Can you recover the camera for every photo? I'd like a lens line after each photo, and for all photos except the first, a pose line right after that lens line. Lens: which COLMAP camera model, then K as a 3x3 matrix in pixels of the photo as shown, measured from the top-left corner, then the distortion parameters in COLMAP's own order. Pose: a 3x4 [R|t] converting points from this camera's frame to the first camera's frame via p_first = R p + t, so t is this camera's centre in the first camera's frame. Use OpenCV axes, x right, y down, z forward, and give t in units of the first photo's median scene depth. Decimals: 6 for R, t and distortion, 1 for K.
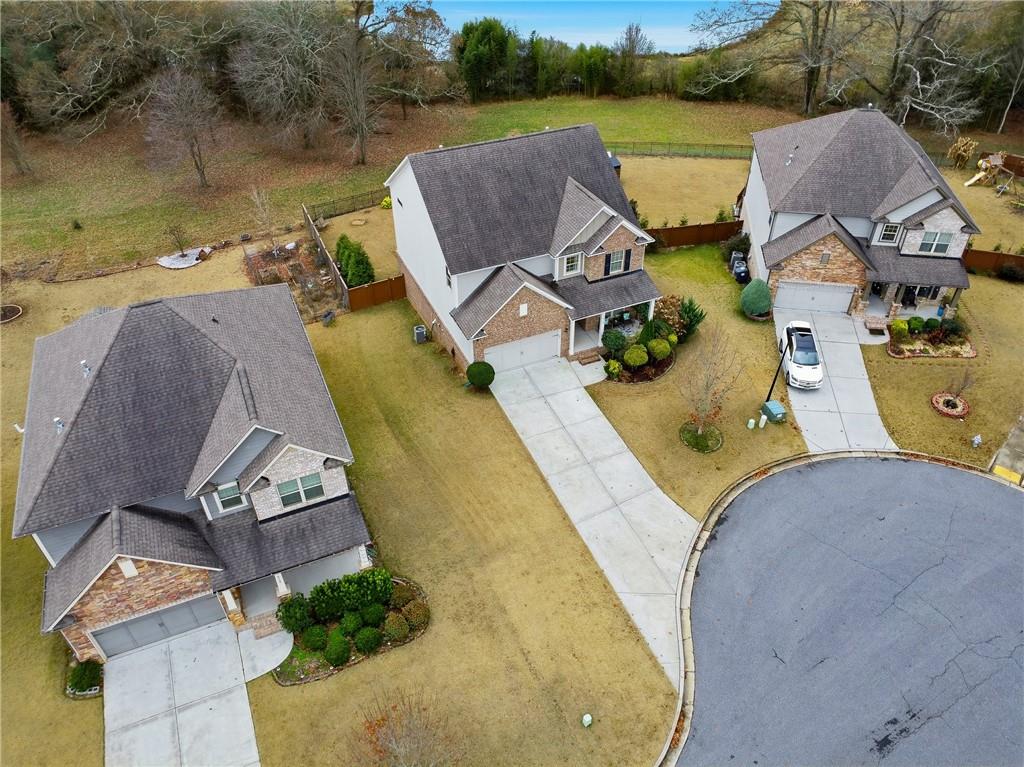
lens RADIAL K [[743.5, 0, 513.0], [0, 743.5, 383.2], [0, 0, 1]] dist [-0.031583, -0.001696]
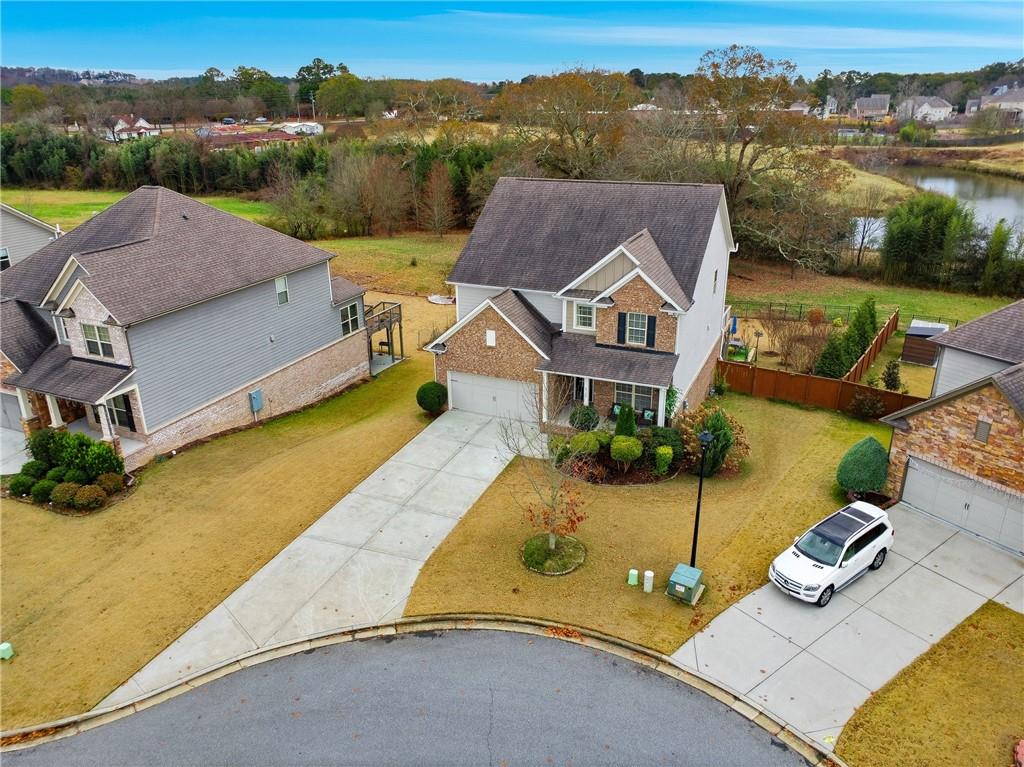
lens RADIAL K [[743.5, 0, 510.1], [0, 743.5, 384.5], [0, 0, 1]] dist [-0.031583, -0.001696]
pose [[0.672576, 0.271974, -0.688239, 0.606233], [-0.460445, 0.881869, -0.101475, 0.022388], [0.579338, 0.385145, 0.718353, 0.418515]]
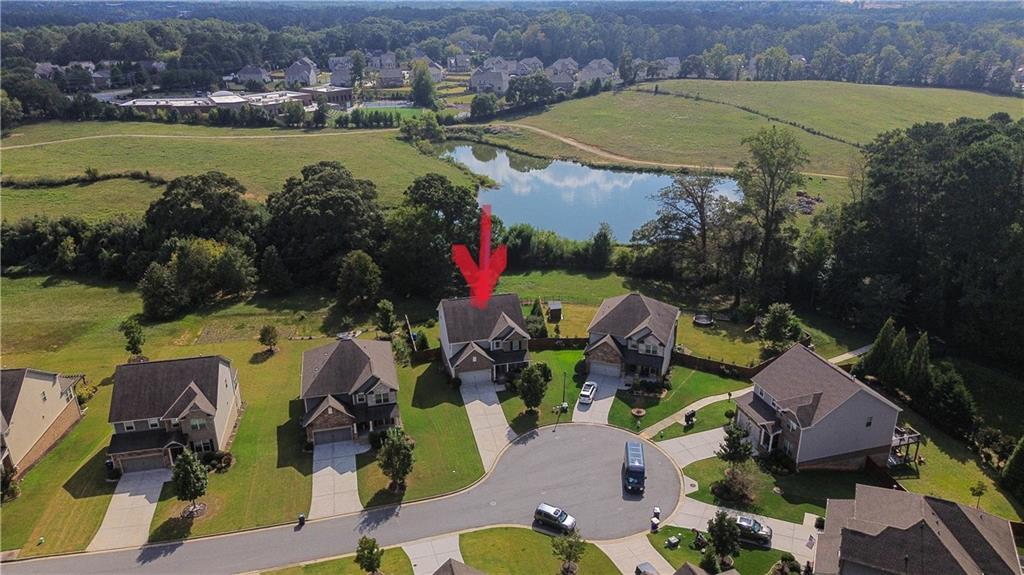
lens RADIAL K [[678.5, 0, 511.6], [0, 678.5, 284.6], [0, 0, 1]] dist [0.005151, 0.000174]
pose [[0.985577, 0.072349, -0.152985, 0.484182], [-0.114074, 0.951779, -0.284787, 0.314868], [0.125004, 0.298131, 0.946304, -1.324806]]
